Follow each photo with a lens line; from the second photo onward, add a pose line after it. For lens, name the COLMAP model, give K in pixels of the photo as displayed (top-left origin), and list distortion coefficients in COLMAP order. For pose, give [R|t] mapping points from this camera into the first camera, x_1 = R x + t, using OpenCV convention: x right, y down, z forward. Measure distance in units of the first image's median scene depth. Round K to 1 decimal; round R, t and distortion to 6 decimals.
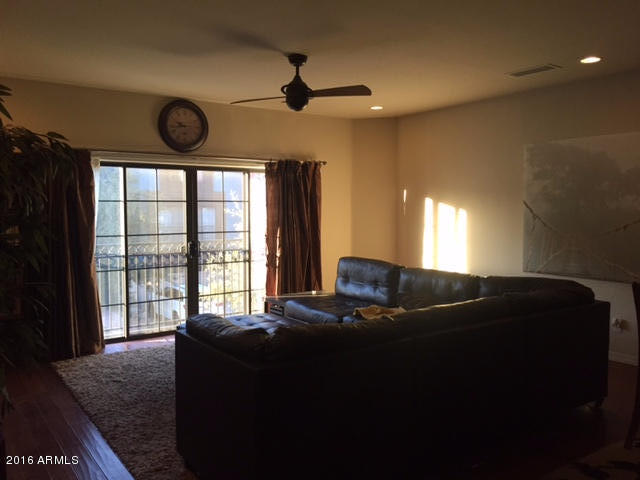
lens RADIAL K [[530.5, 0, 320.0], [0, 530.5, 240.0], [0, 0, 1]] dist [0.001855, -0.001611]
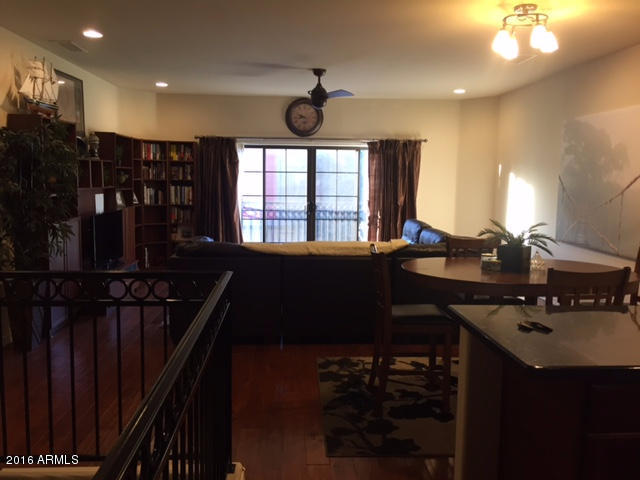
lens RADIAL K [[553.5, 0, 320.0], [0, 553.5, 240.0], [0, 0, 1]] dist [-0.063526, -0.002496]
pose [[0.833119, 0.073155, -0.548235, 0.565930], [-0.048985, 0.997079, 0.058607, 0.014949], [0.550921, -0.021971, 0.834268, -0.165885]]
